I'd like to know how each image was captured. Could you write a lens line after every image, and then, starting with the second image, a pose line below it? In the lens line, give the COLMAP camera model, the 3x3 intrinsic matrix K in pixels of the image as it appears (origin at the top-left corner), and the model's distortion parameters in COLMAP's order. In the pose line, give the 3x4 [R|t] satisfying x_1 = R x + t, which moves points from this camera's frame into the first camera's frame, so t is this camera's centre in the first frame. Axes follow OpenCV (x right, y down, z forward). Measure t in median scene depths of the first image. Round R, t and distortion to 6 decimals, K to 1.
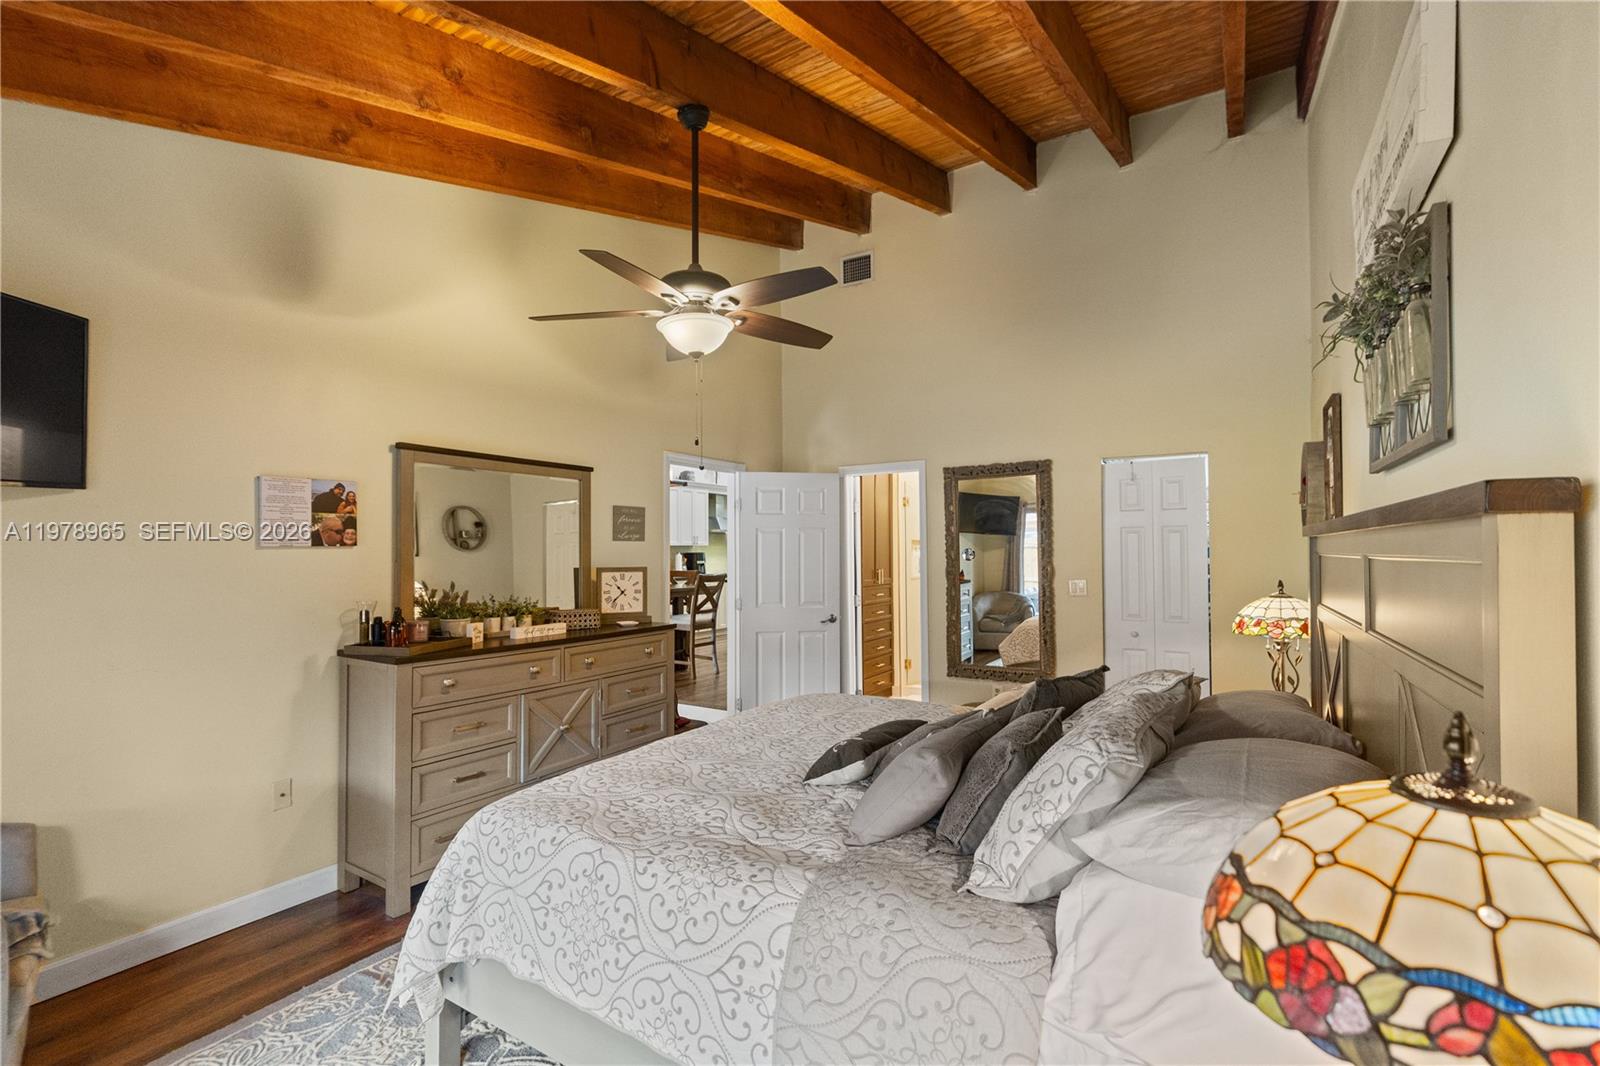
lens RADIAL K [[713.9, 0, 794.0], [0, 713.9, 540.6], [0, 0, 1]] dist [-0.010148, 0.004519]
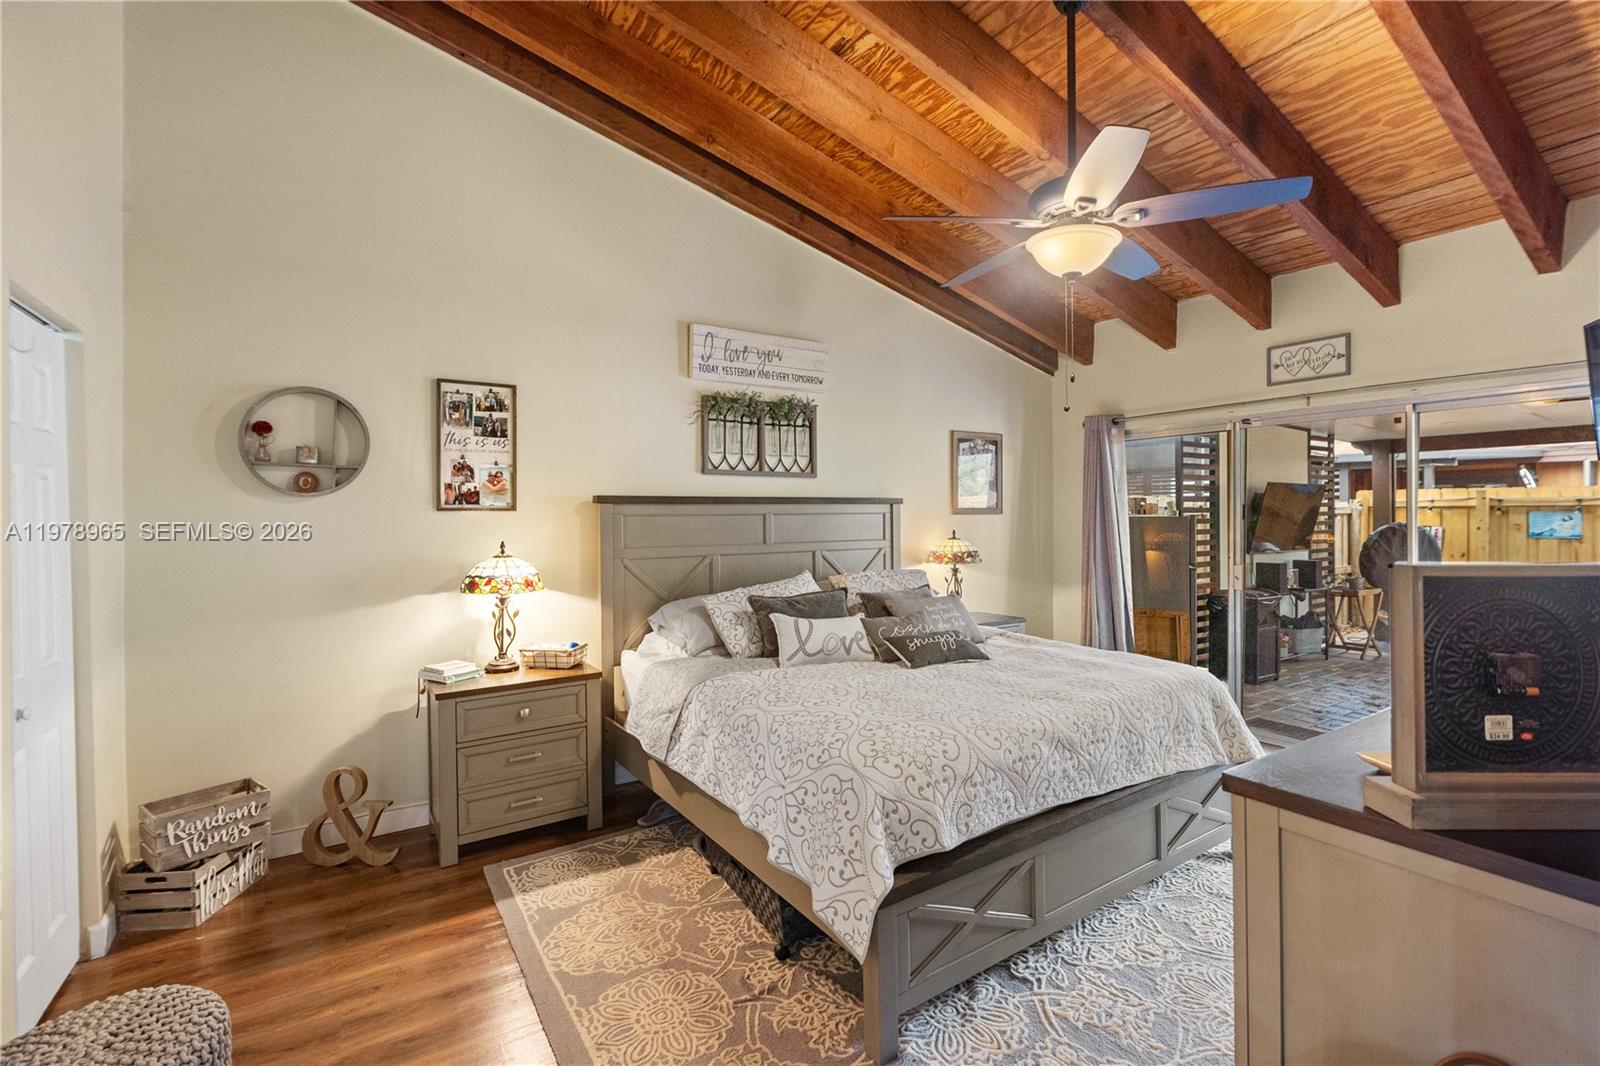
lens RADIAL K [[715.8, 0, 798.8], [0, 715.8, 511.9], [0, 0, 1]] dist [-0.012763, 0.006182]
pose [[-0.906054, 0.012244, 0.422985, -0.195493], [0.006357, 0.999862, -0.015327, 0.031147], [-0.423114, -0.011198, -0.906007, 1.876438]]
